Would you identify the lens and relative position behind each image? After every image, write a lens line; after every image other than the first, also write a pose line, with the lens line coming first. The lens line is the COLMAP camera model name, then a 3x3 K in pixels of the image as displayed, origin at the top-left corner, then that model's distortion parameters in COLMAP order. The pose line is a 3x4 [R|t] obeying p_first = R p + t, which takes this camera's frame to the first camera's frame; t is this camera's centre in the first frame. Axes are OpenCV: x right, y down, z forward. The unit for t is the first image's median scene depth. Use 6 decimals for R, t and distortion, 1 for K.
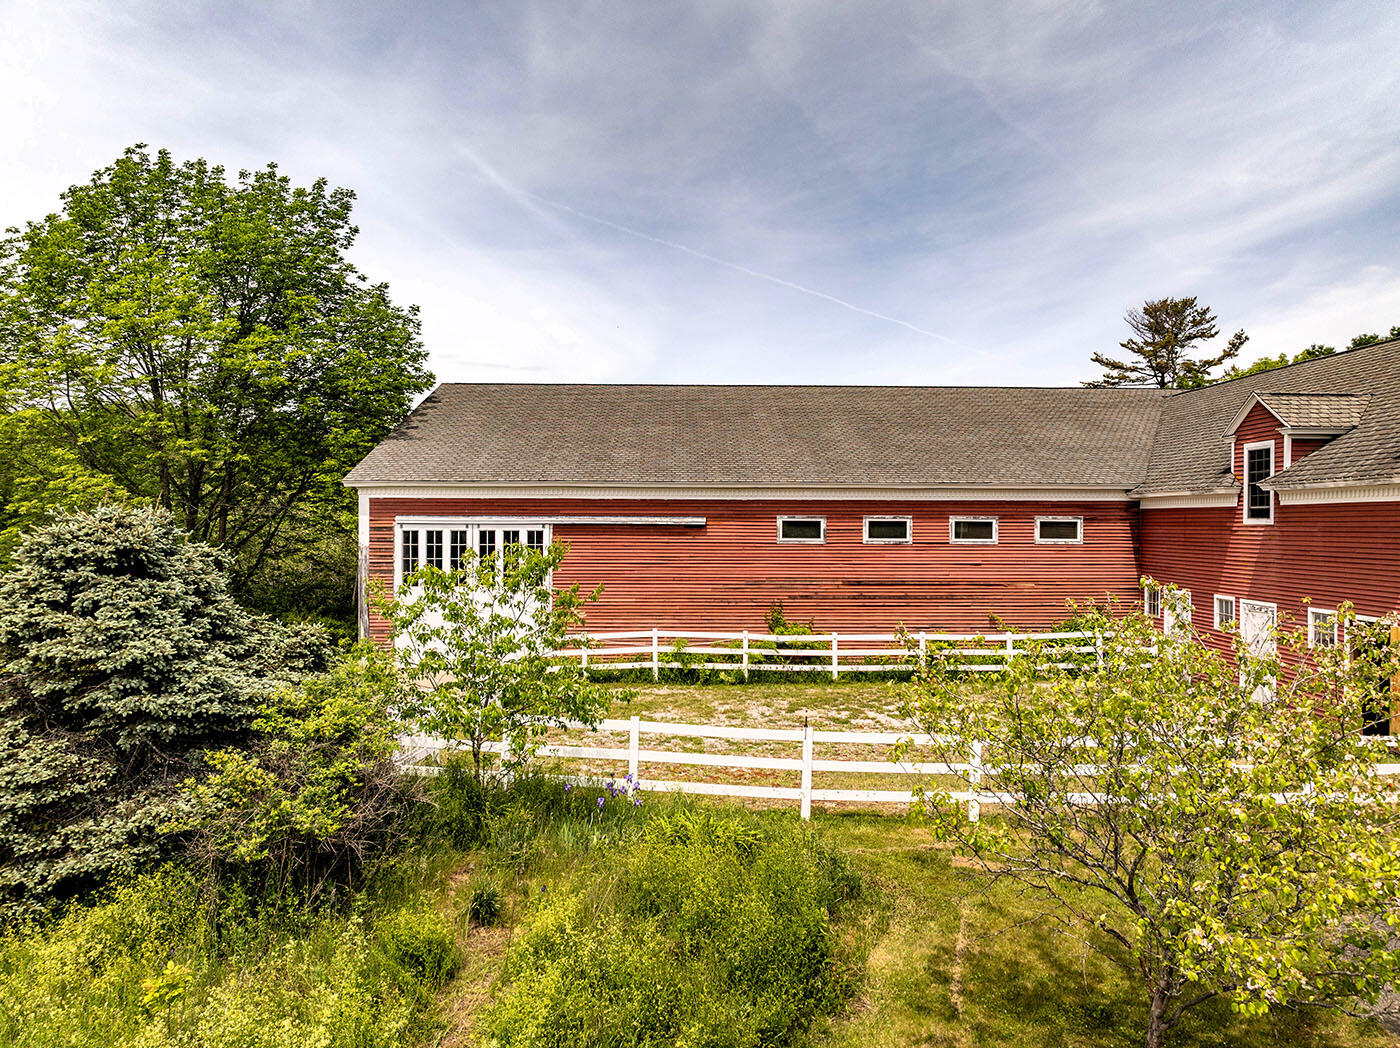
lens RADIAL K [[1013.2, 0, 692.5], [0, 1013.2, 528.9], [0, 0, 1]] dist [-0.007471, 0.006165]
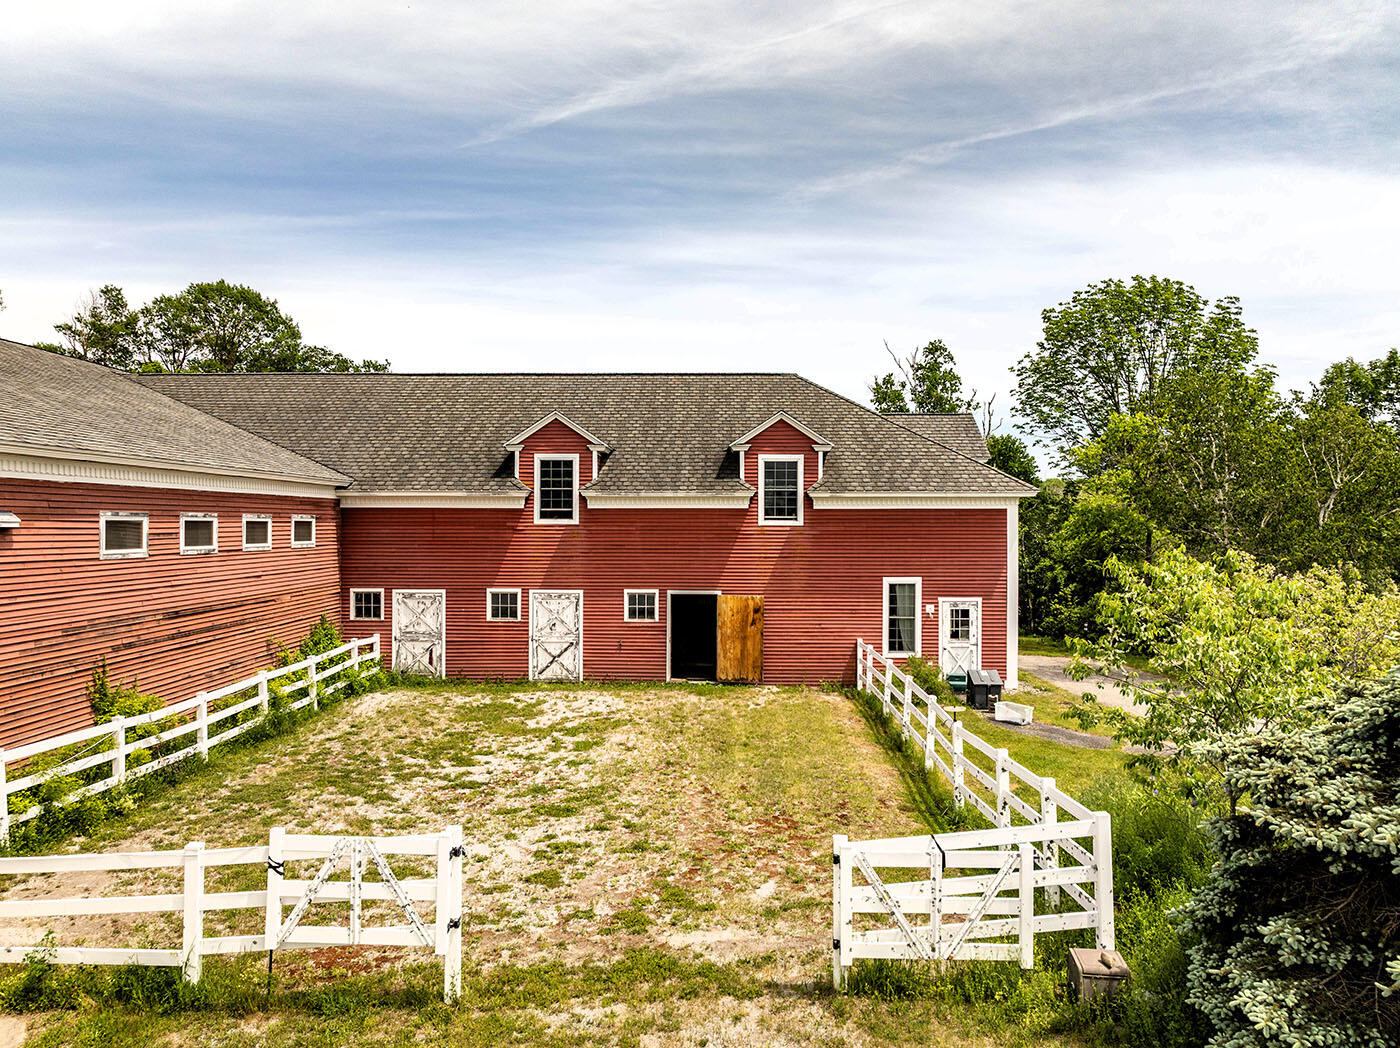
lens RADIAL K [[999.3, 0, 700.0], [0, 999.3, 524.0], [0, 0, 1]] dist [-0.046104, 0.029163]
pose [[0.030961, -0.003947, 0.999513, -0.473483], [0.003084, 0.999988, 0.003853, -0.006911], [-0.999516, 0.002963, 0.030973, 0.641959]]
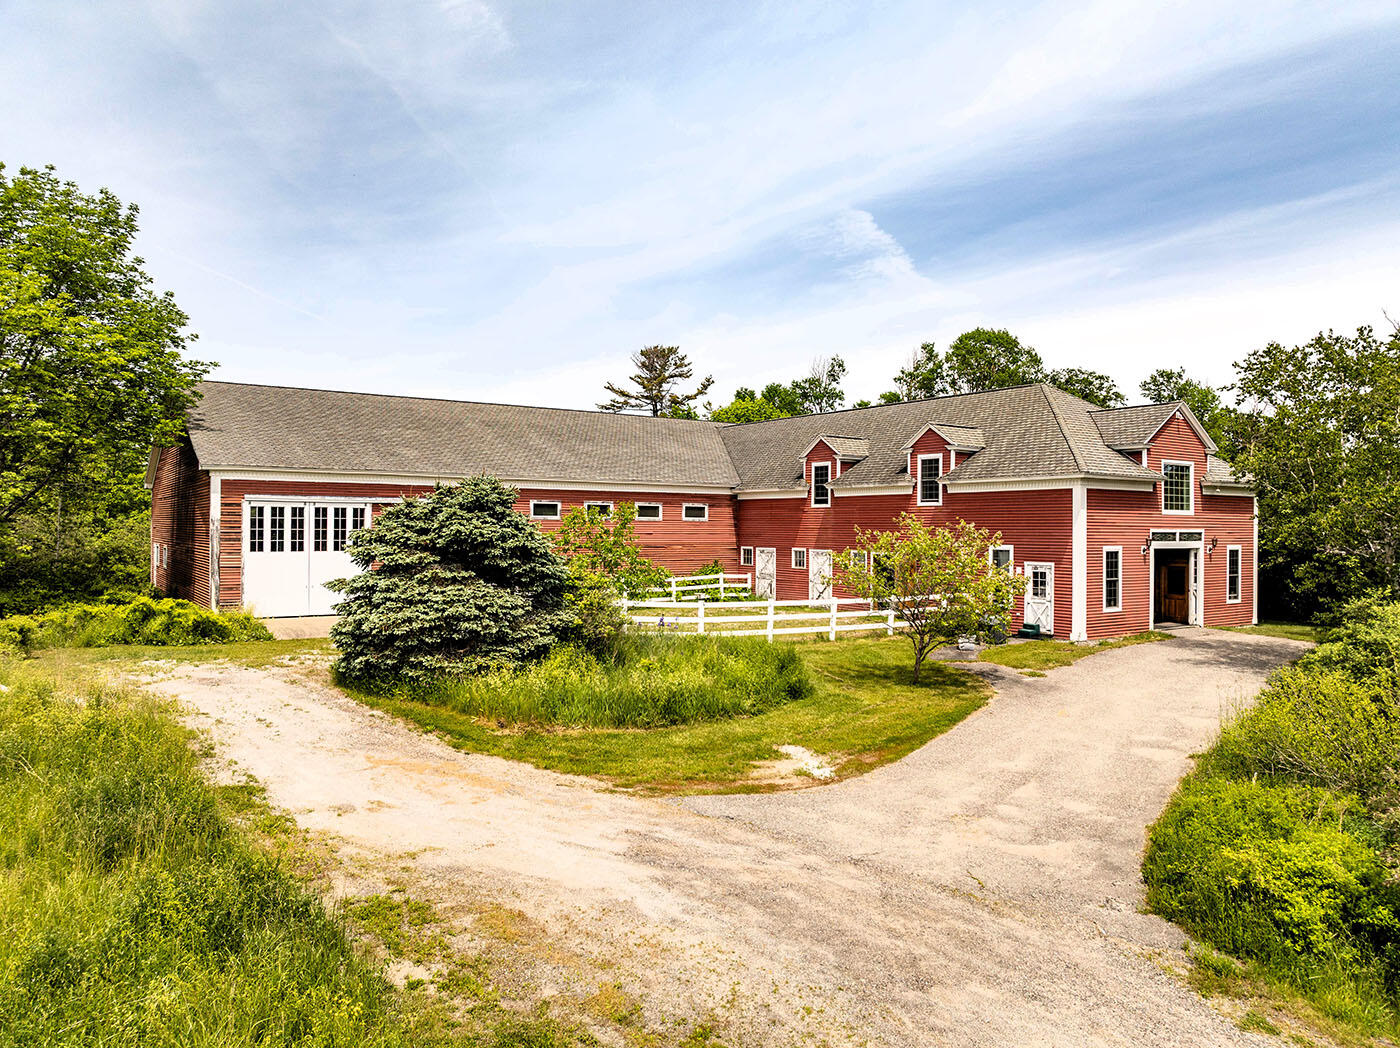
lens RADIAL K [[1013.2, 0, 692.5], [0, 1013.2, 528.9], [0, 0, 1]] dist [-0.007471, 0.006165]
pose [[0.844210, 0.002111, 0.536009, -0.492232], [-0.001517, 0.999998, -0.001550, 0.030187], [-0.536011, 0.000495, 0.844211, -0.333078]]
